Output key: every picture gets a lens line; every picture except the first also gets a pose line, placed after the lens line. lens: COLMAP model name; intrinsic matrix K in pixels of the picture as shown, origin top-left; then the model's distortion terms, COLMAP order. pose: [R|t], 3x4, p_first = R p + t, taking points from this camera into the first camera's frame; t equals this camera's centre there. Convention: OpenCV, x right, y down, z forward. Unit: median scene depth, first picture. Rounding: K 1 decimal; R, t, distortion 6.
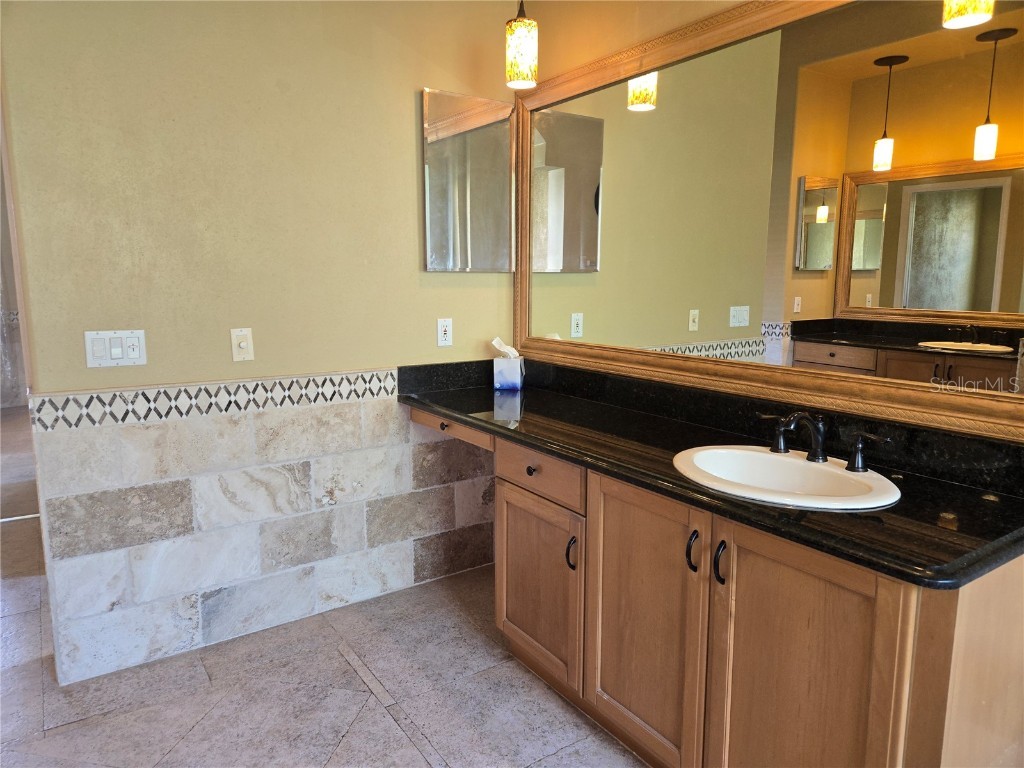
lens RADIAL K [[677.1, 0, 513.4], [0, 677.1, 383.8], [0, 0, 1]] dist [0.047652, -0.029149]
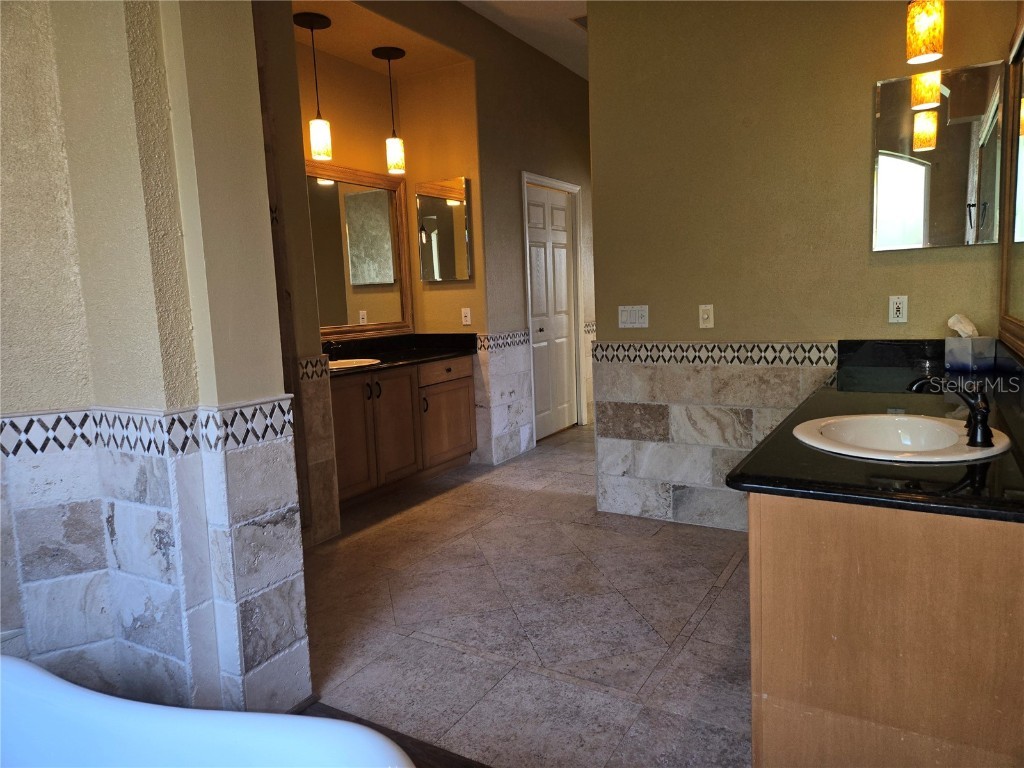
lens RADIAL K [[677.1, 0, 510.3], [0, 677.1, 384.0], [0, 0, 1]] dist [0.047652, -0.029149]
pose [[0.415551, 0.099719, -0.904087, 0.695642], [-0.095192, 0.993282, 0.065804, 0.026435], [0.904575, 0.058717, 0.422252, 0.049443]]
